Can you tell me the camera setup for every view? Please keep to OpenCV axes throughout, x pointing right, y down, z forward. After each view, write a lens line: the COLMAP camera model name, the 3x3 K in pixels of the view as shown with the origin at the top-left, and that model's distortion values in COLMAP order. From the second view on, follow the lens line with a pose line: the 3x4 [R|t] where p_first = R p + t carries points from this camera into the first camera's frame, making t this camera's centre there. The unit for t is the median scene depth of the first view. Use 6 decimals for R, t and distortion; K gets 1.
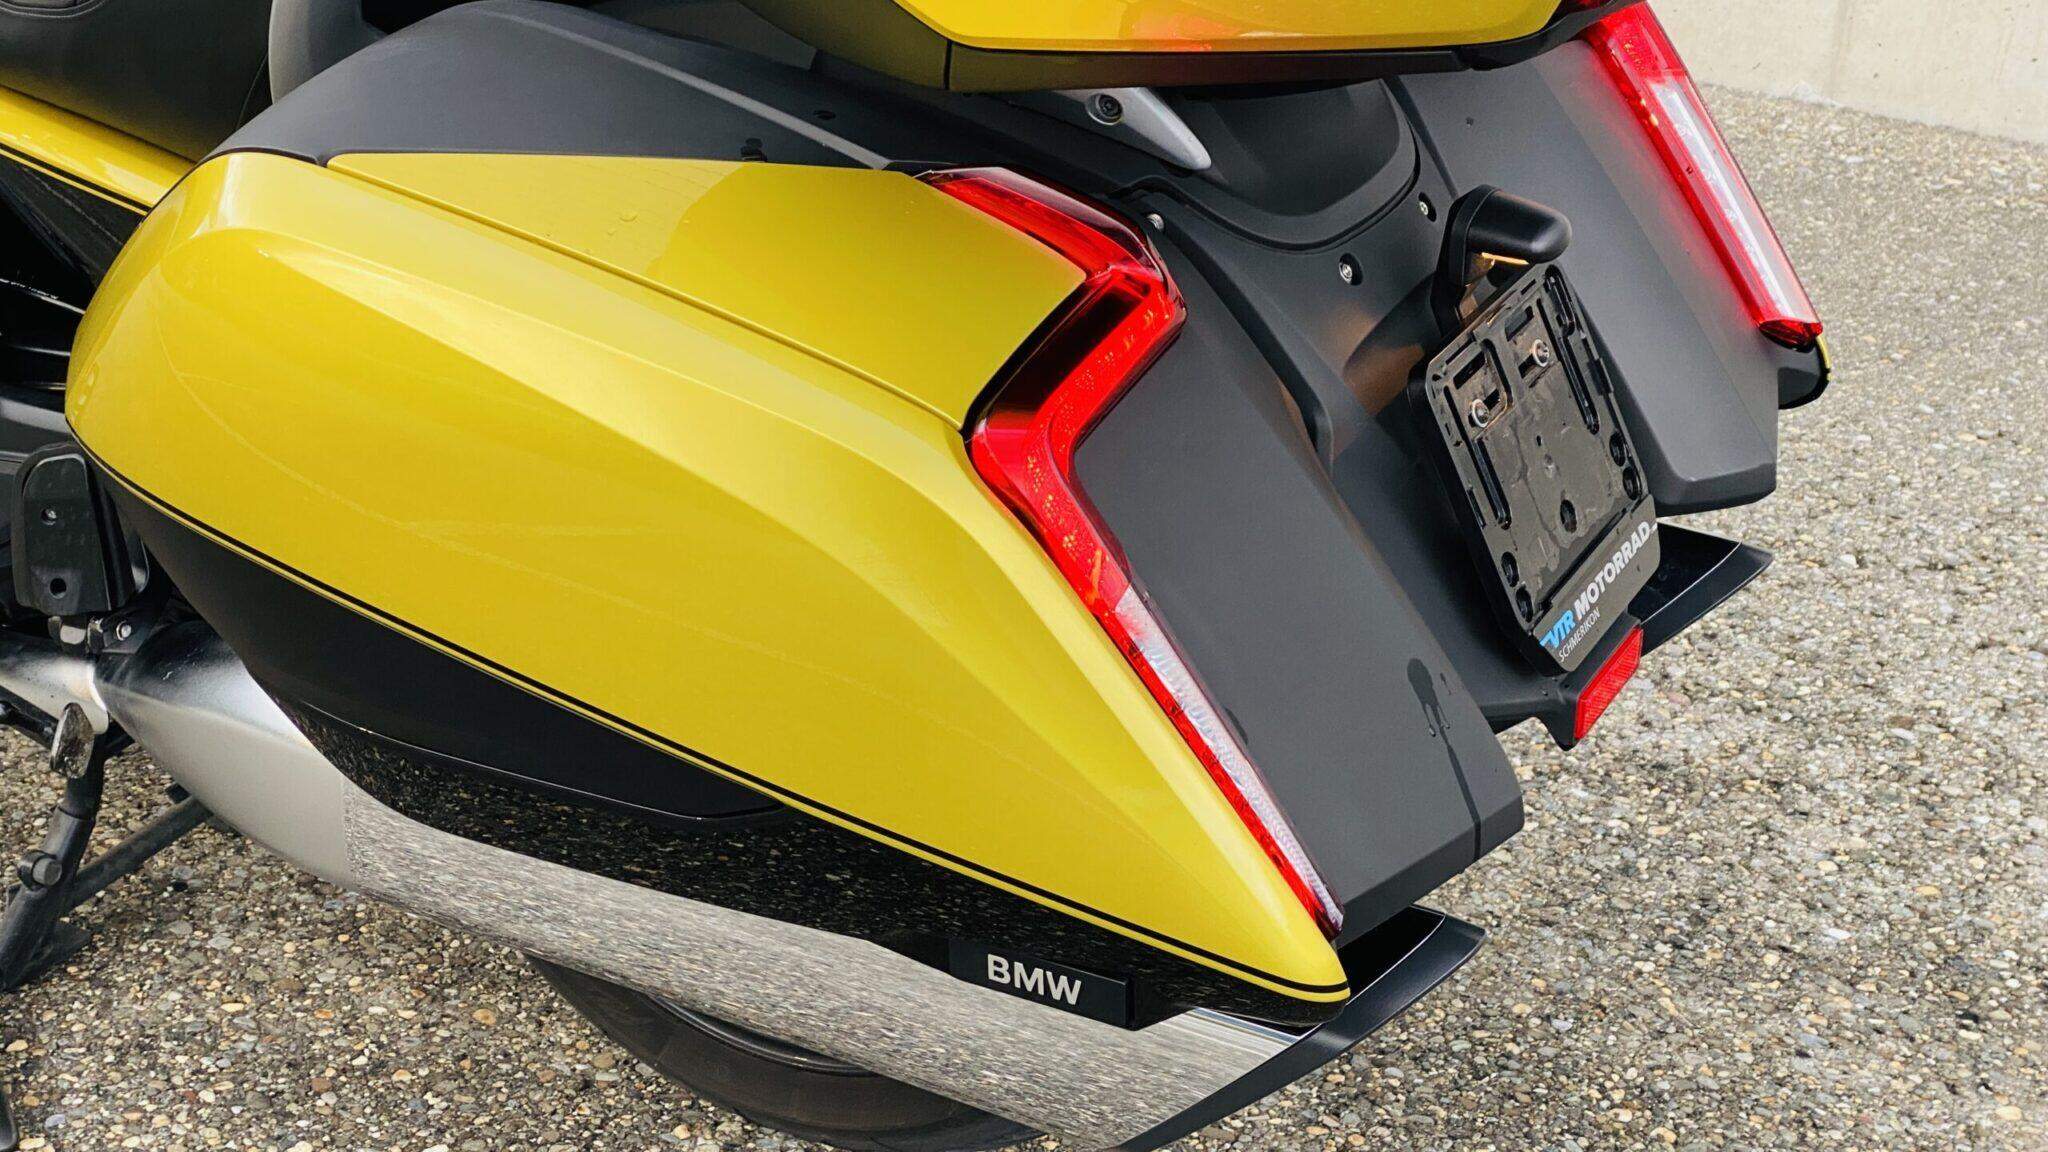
lens RADIAL K [[3040.5, 0, 1025.6], [0, 3040.5, 585.2], [0, 0, 1]] dist [0.130650, 0.000000]
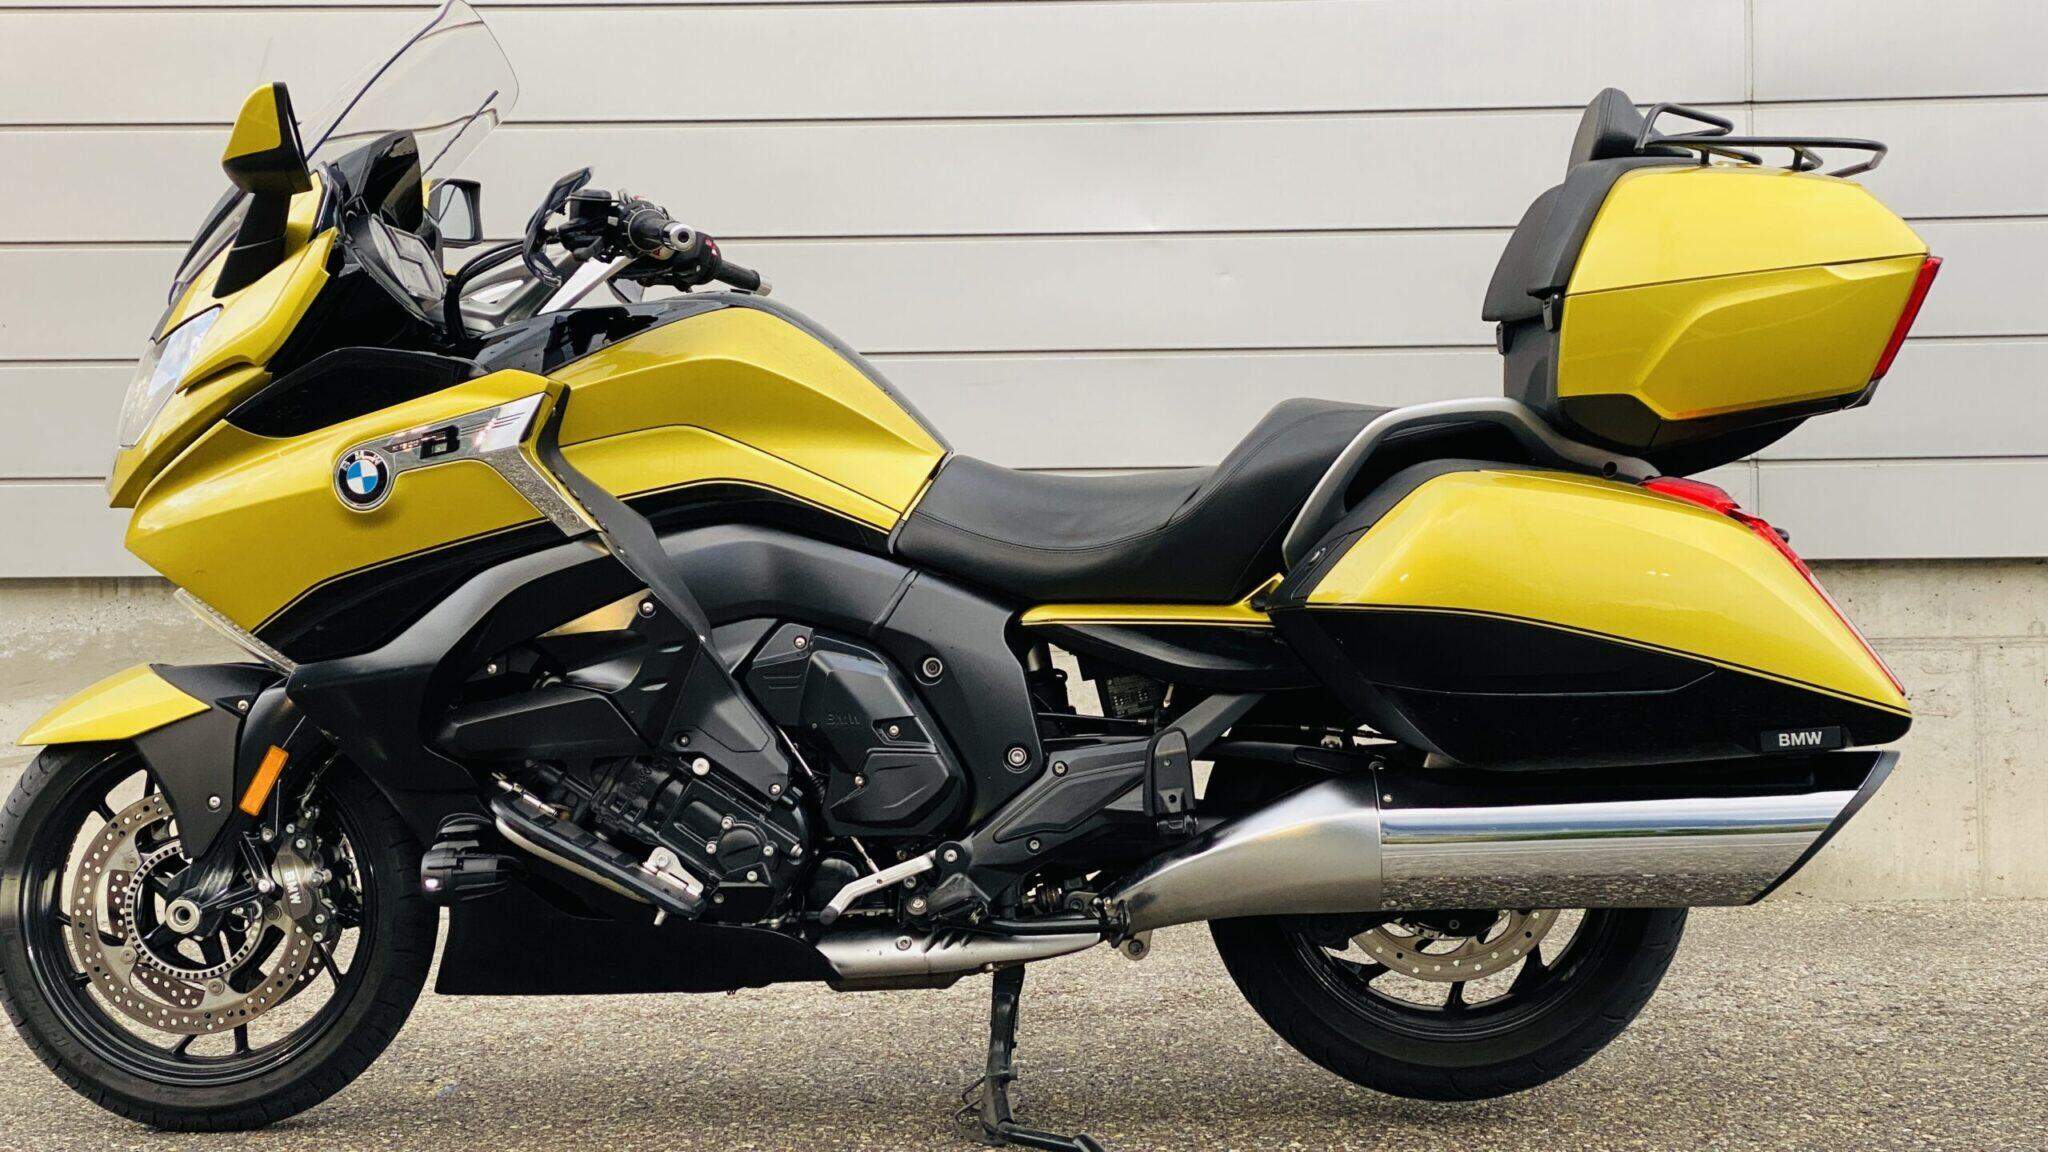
lens RADIAL K [[3040.5, 0, 1021.4], [0, 3040.5, 543.5], [0, 0, 1]] dist [0.130650, 0.000000]
pose [[0.896685, -0.048016, 0.440058, -1.055606], [0.255246, 0.868283, -0.425363, 0.566532], [-0.361670, 0.493739, 0.790832, -0.548016]]
